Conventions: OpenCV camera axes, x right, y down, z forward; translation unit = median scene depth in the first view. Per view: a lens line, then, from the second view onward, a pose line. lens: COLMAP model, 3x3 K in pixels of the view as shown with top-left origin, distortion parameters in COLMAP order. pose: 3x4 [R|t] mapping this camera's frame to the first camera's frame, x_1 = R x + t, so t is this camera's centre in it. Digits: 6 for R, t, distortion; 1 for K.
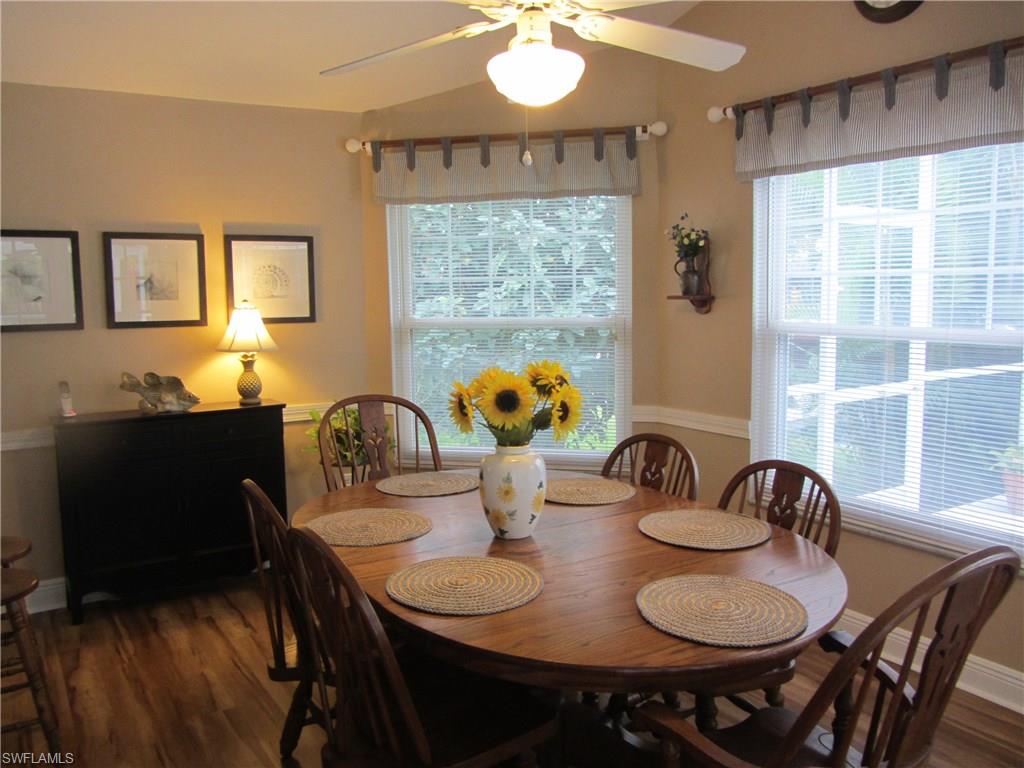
lens RADIAL K [[848.8, 0, 518.6], [0, 848.8, 382.7], [0, 0, 1]] dist [-0.035792, 0.014611]
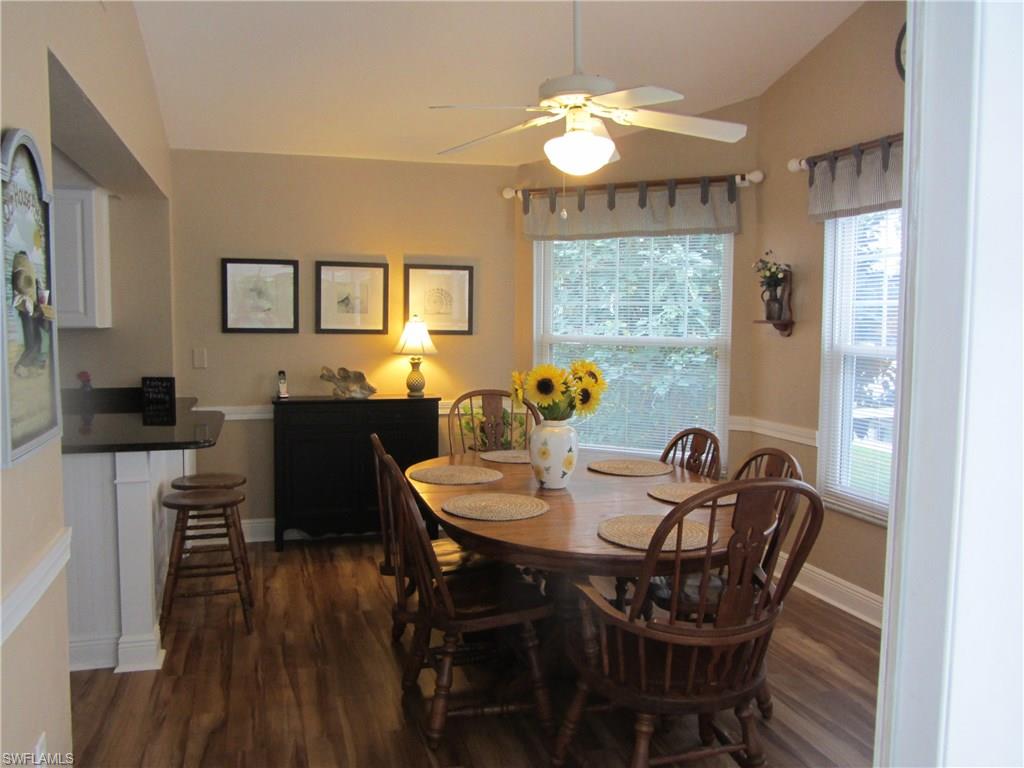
lens RADIAL K [[848.8, 0, 507.1], [0, 848.8, 383.0], [0, 0, 1]] dist [-0.035792, 0.014611]
pose [[0.960679, 0.046271, -0.273780, 0.176422], [-0.055225, 0.998159, -0.025087, 0.031430], [0.272115, 0.039221, 0.961465, -0.205080]]
